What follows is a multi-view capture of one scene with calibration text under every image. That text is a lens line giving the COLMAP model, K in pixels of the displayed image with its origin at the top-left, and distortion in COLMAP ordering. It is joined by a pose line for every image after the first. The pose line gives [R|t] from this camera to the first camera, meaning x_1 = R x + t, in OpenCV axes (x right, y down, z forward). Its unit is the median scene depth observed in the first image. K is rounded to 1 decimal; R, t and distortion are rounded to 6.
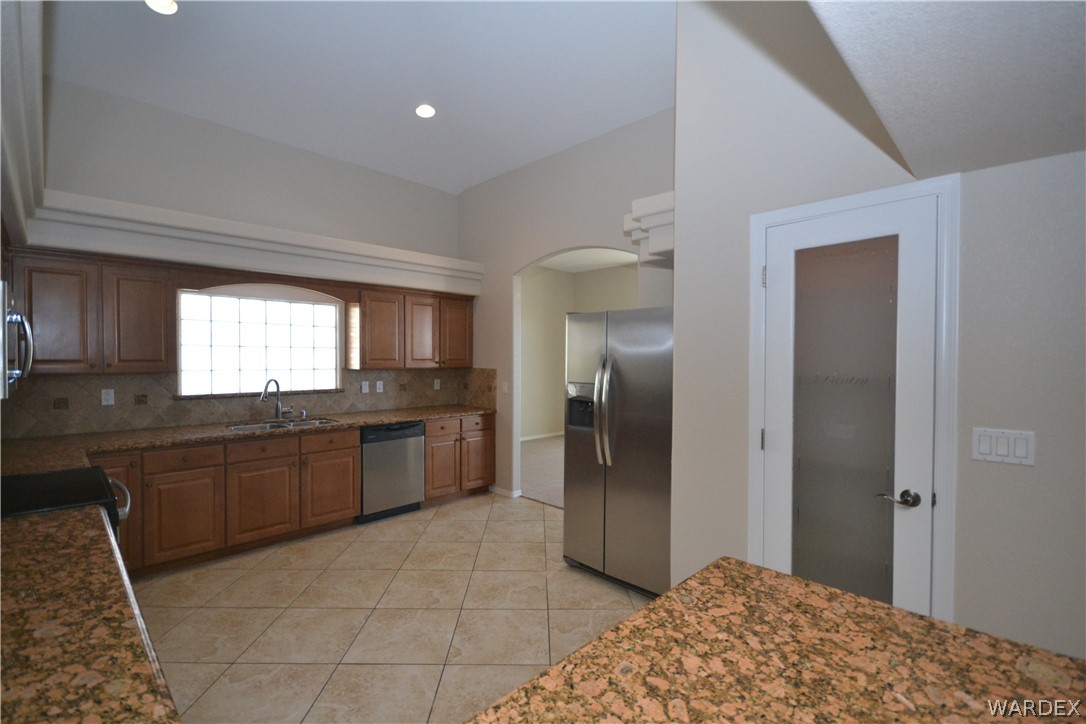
lens RADIAL K [[488.6, 0, 540.4], [0, 488.6, 363.0], [0, 0, 1]] dist [0.010279, -0.009164]
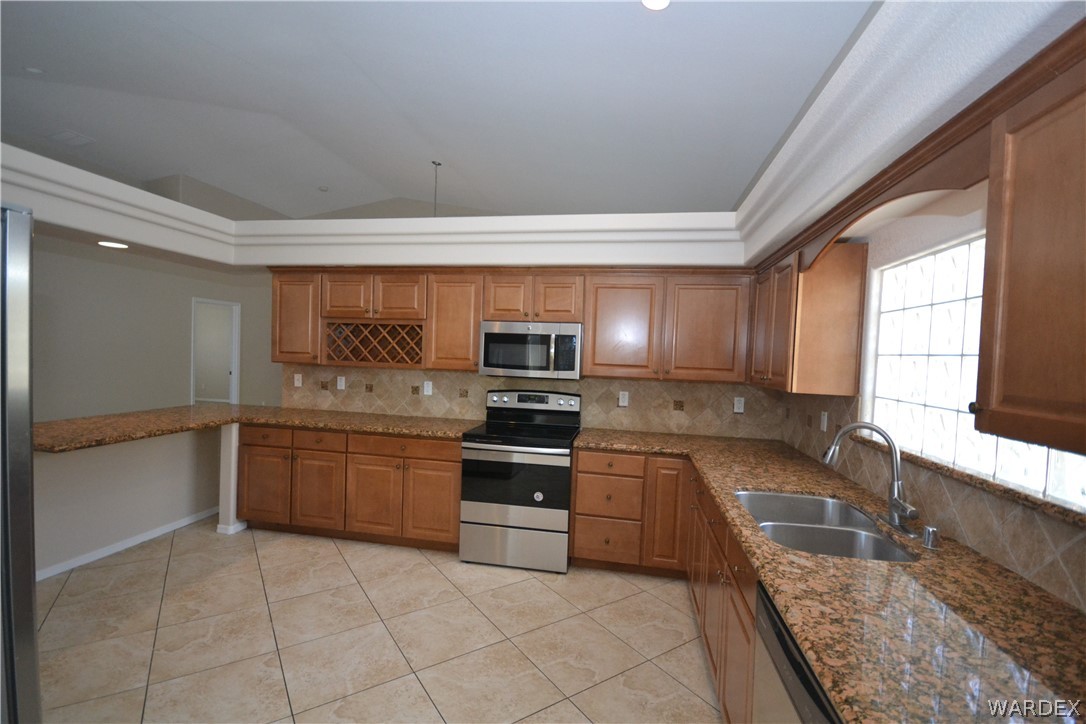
lens RADIAL K [[488.6, 0, 540.4], [0, 488.6, 363.0], [0, 0, 1]] dist [0.010279, -0.009164]
pose [[-0.830857, -0.017380, -0.556215, -0.042397], [-0.040185, 0.998777, 0.028818, -0.026995], [0.555033, 0.046295, -0.830539, 1.333442]]
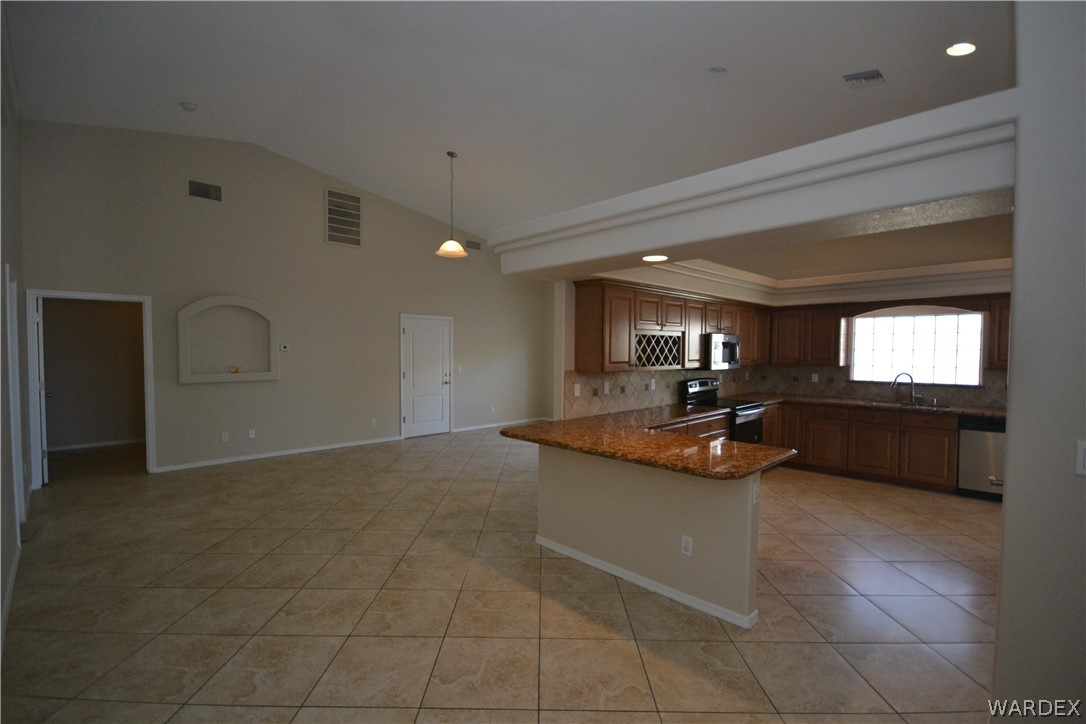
lens RADIAL K [[488.6, 0, 540.4], [0, 488.6, 363.0], [0, 0, 1]] dist [0.010279, -0.009164]
pose [[0.000455, 0.026154, -0.999658, 0.972793], [-0.012644, 0.999578, 0.026146, -0.023164], [0.999920, 0.012628, 0.000786, -0.065145]]
